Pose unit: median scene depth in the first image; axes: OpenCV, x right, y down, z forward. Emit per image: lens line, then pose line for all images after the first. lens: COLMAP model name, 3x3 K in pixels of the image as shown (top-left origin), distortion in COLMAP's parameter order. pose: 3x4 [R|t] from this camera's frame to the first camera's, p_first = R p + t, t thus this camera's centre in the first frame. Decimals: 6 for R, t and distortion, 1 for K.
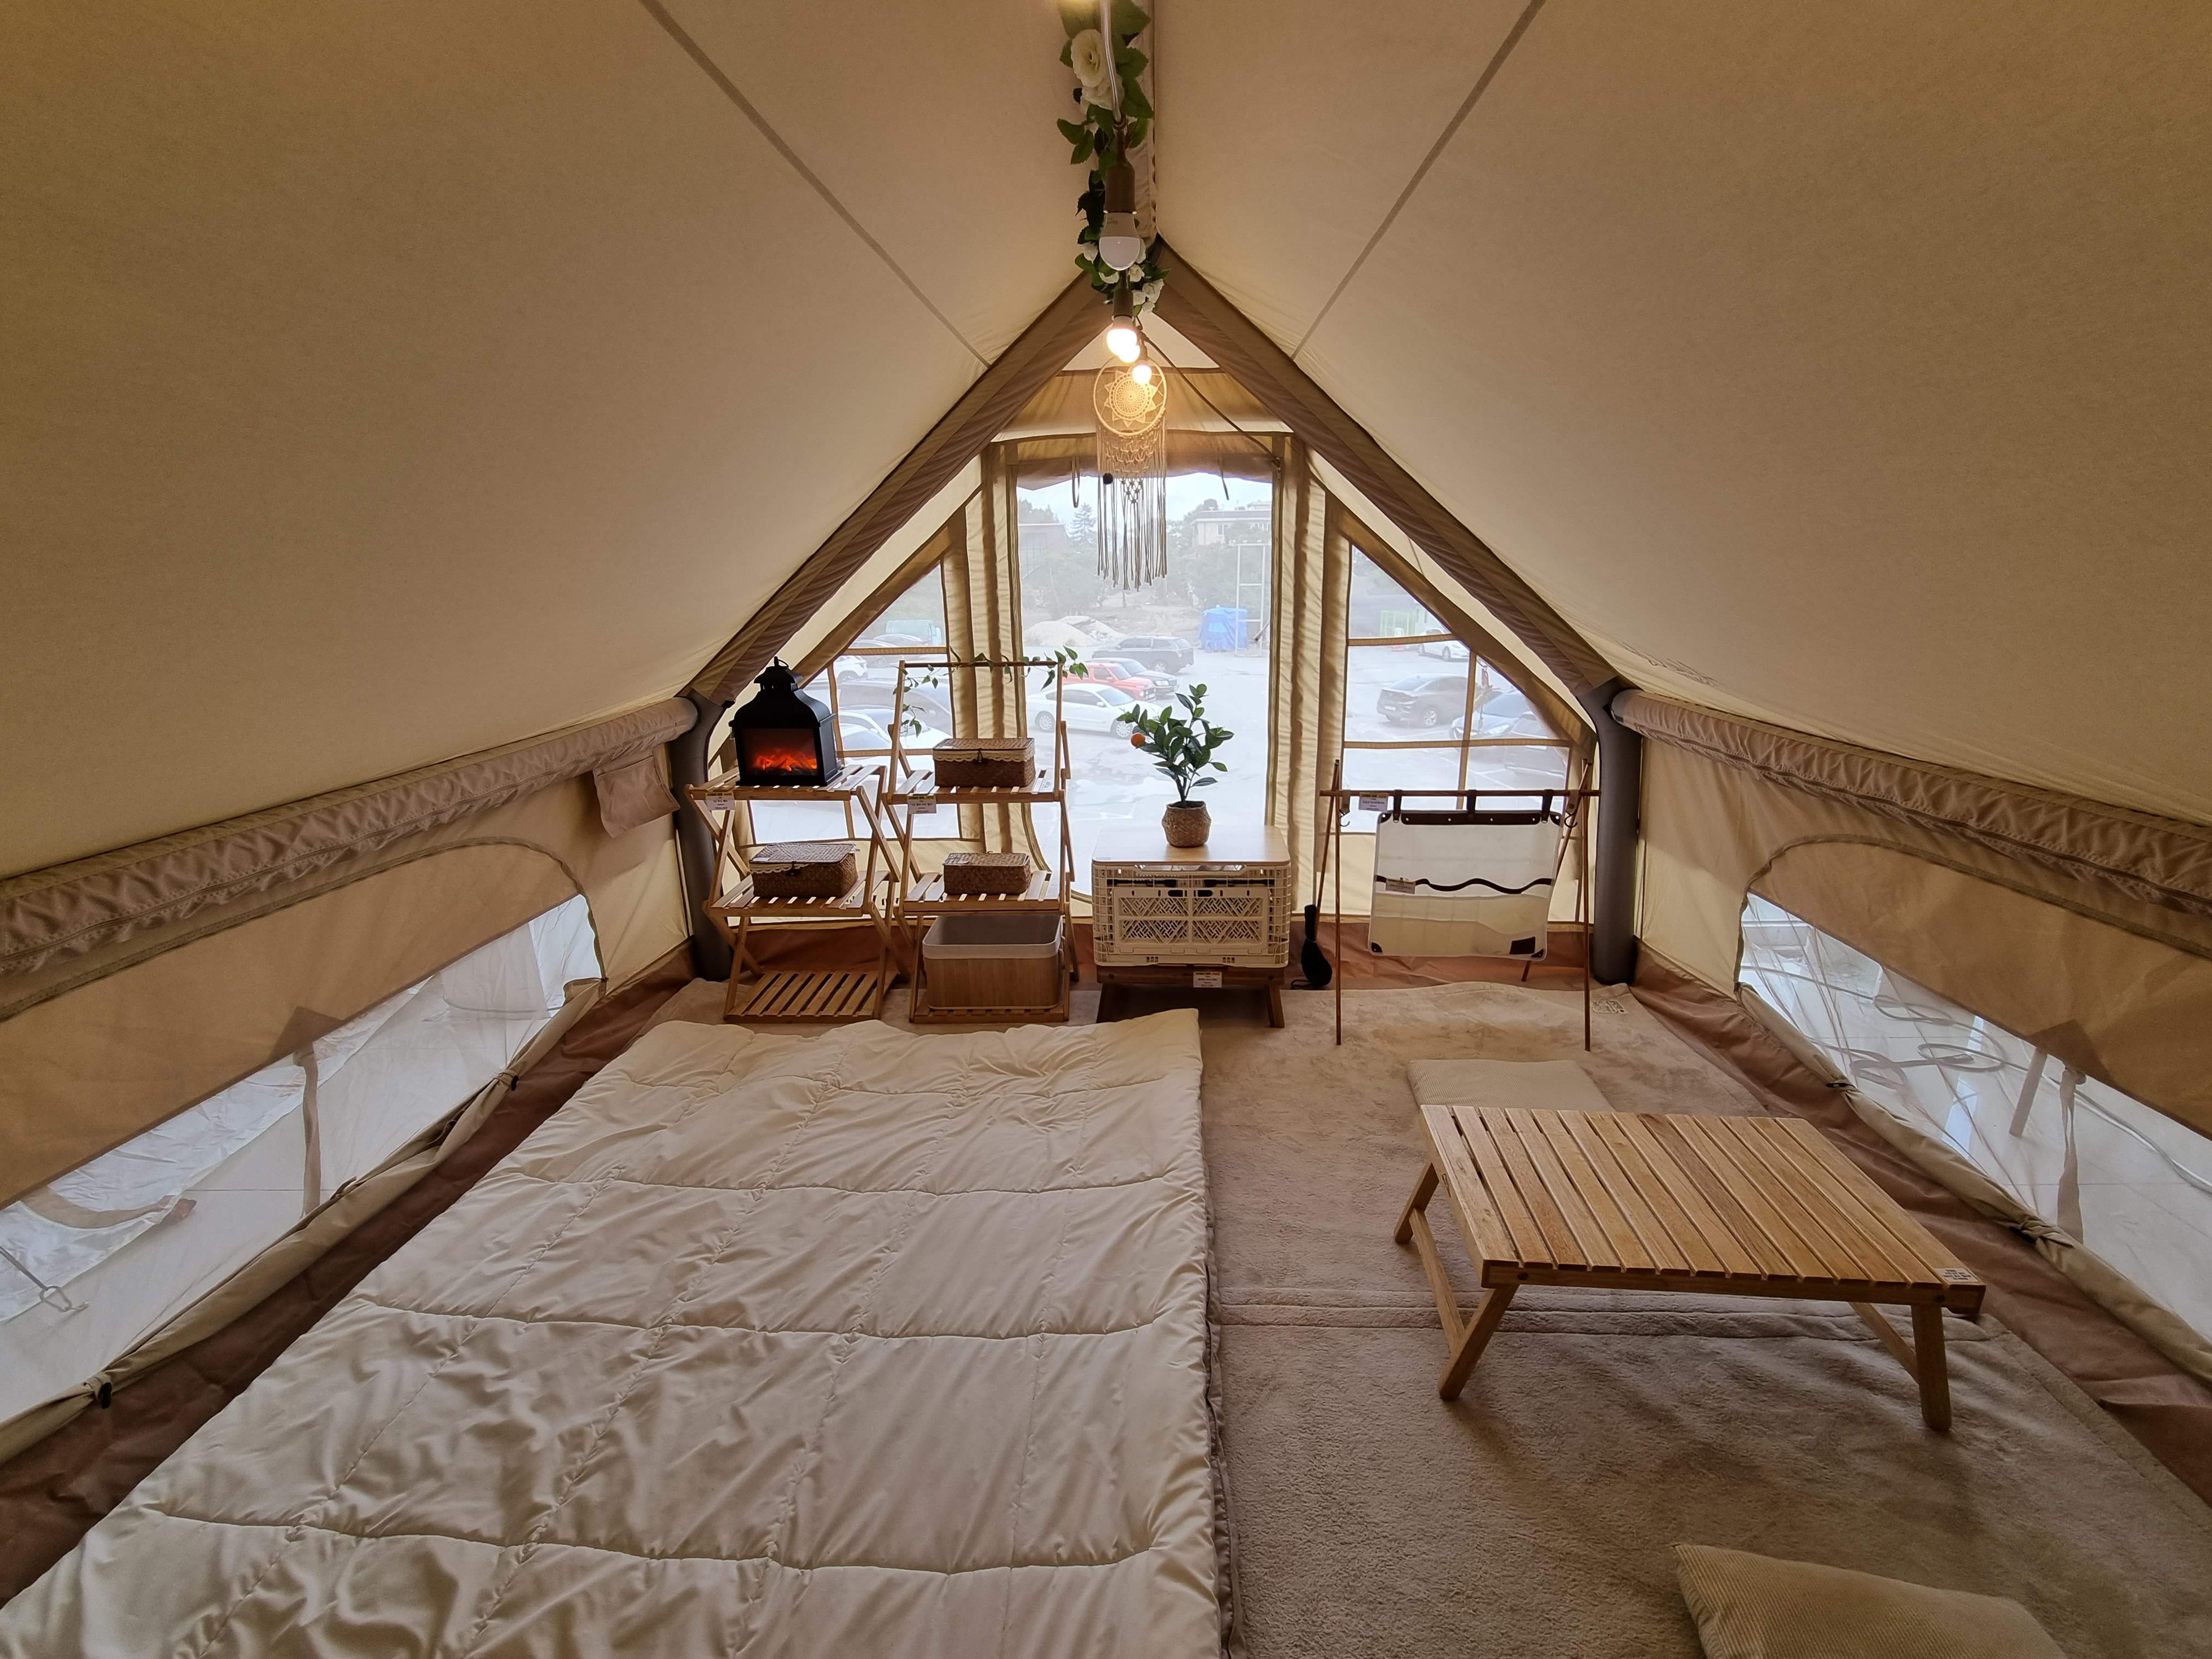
lens RADIAL K [[903.7, 0, 1106.0], [0, 903.7, 829.5], [0, 0, 1]] dist [0.001446, 0.000031]
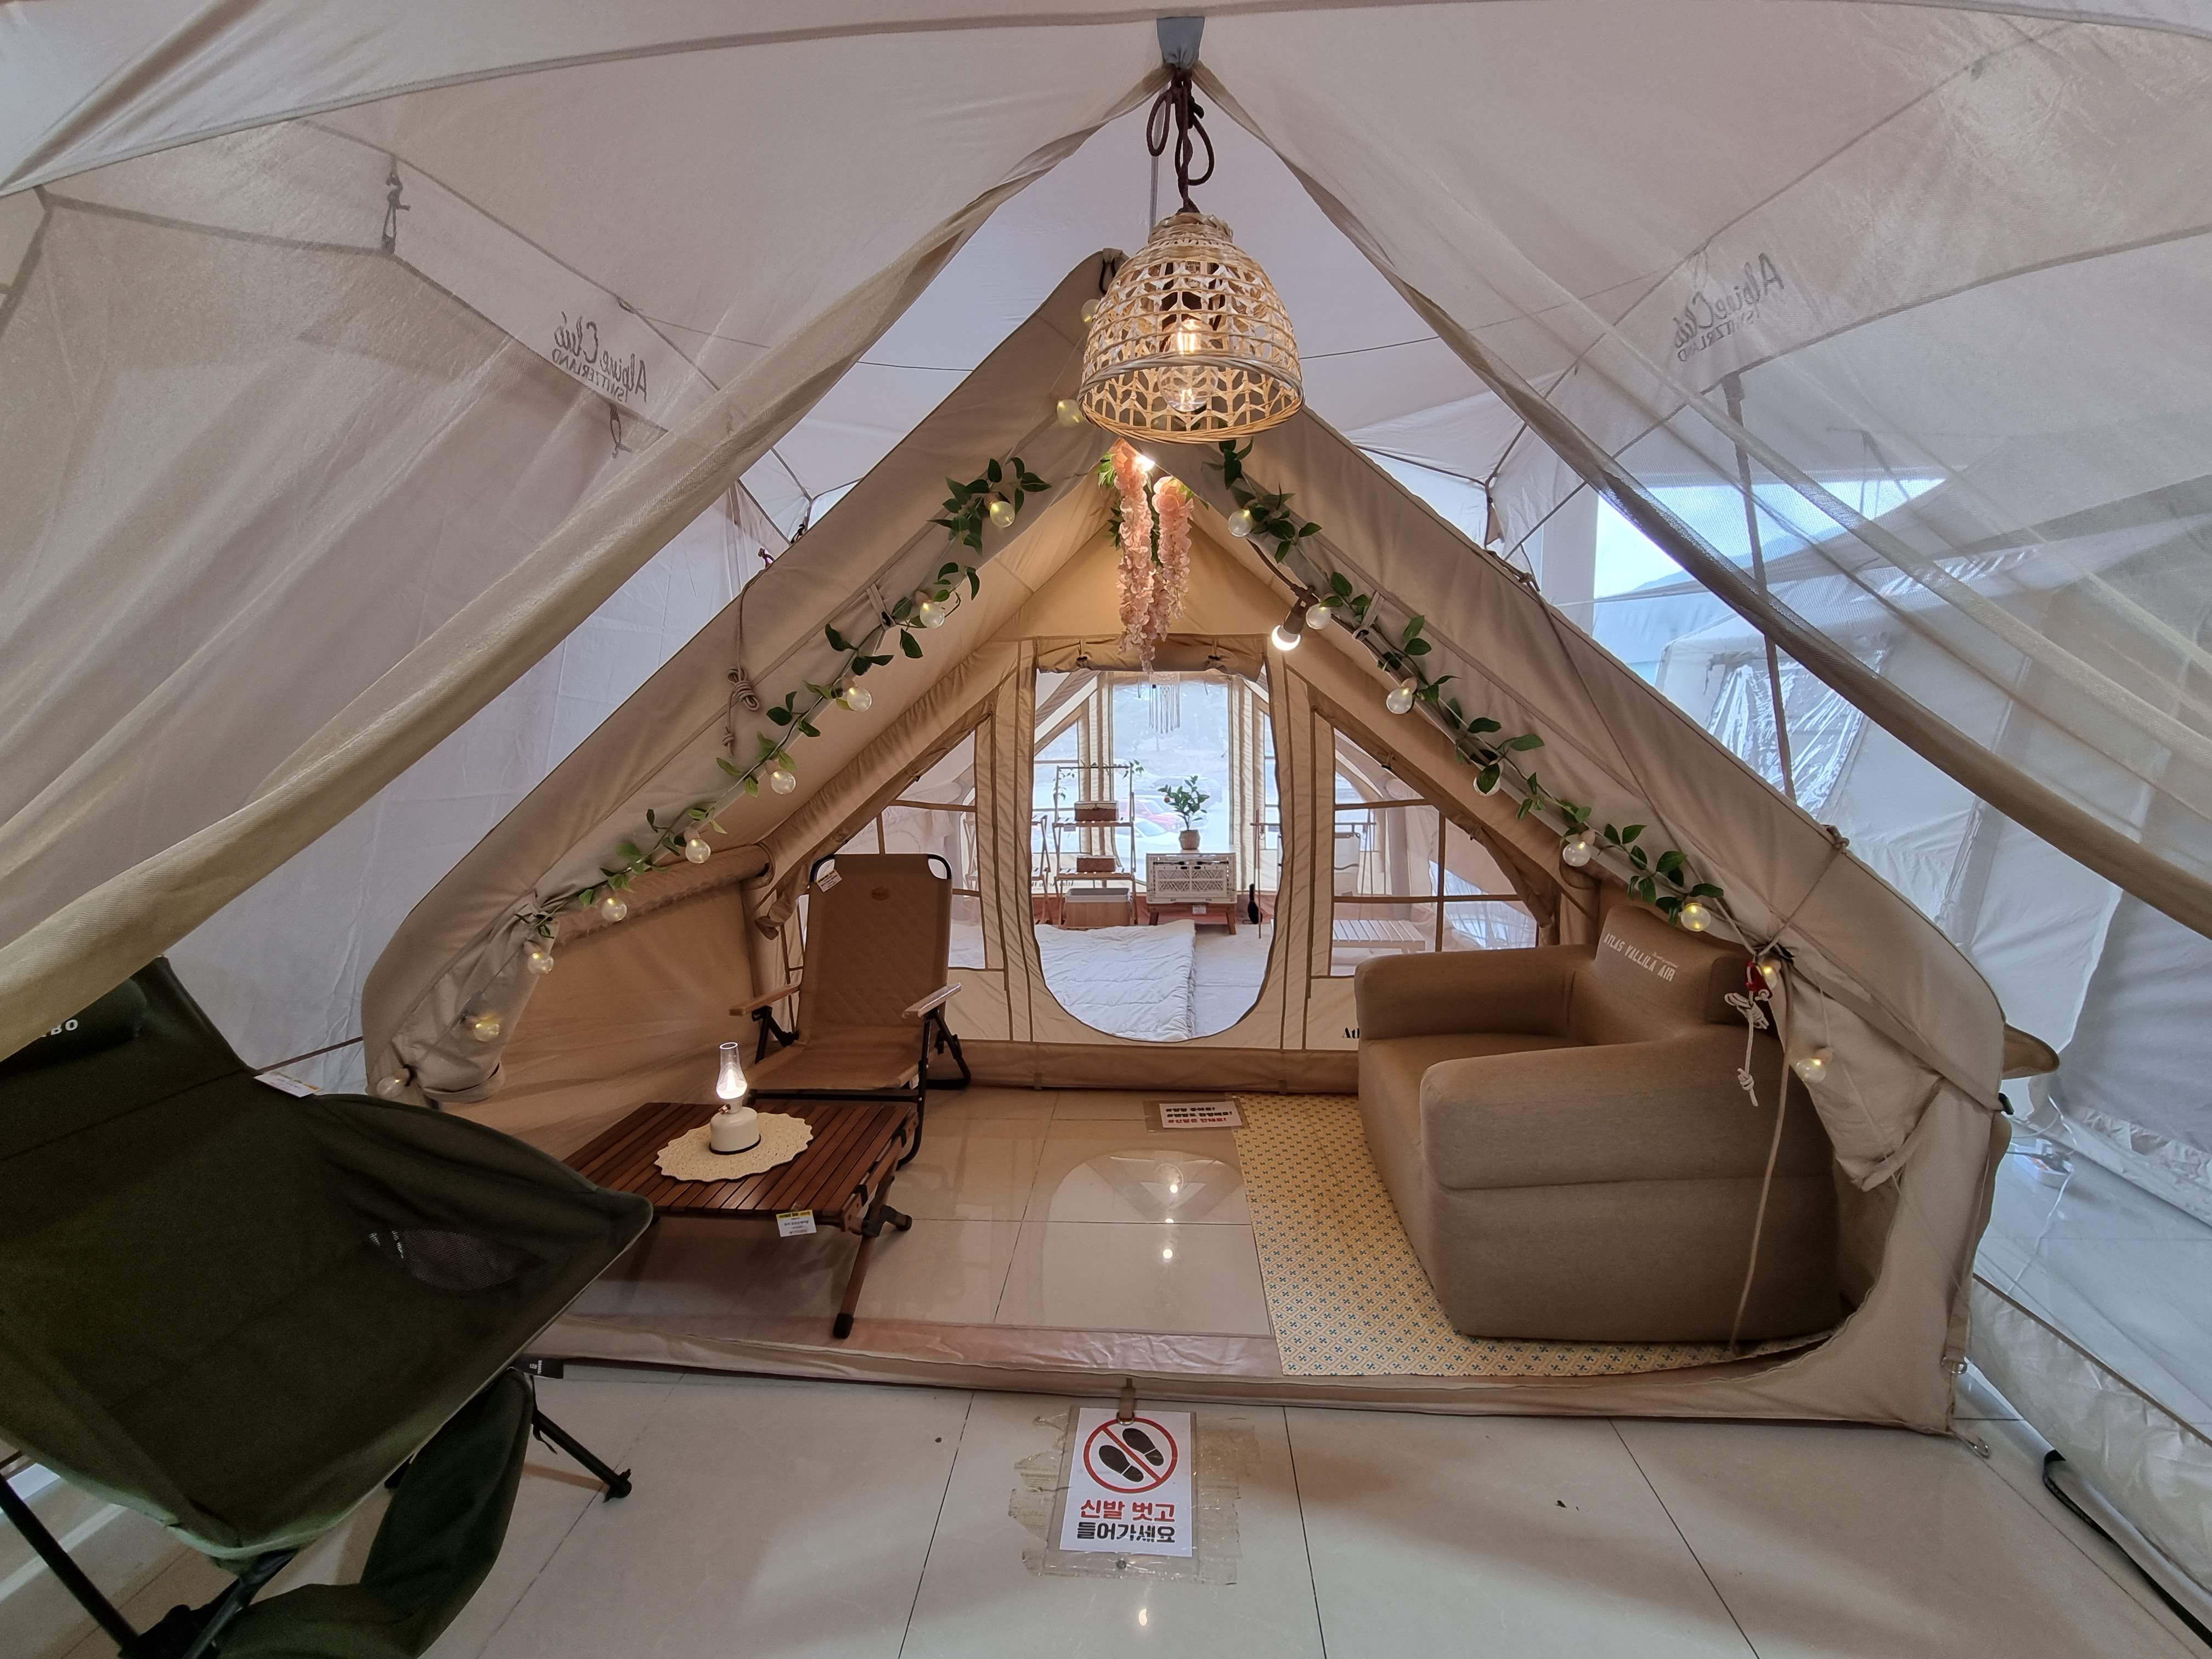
lens RADIAL K [[886.1, 0, 1106.0], [0, 886.1, 829.5], [0, 0, 1]] dist [-0.000332, -0.000005]
pose [[0.999309, 0.008916, -0.036081, -0.033437], [-0.014788, 0.986028, -0.165923, 0.322882], [0.034098, 0.166342, 0.985478, -1.085025]]
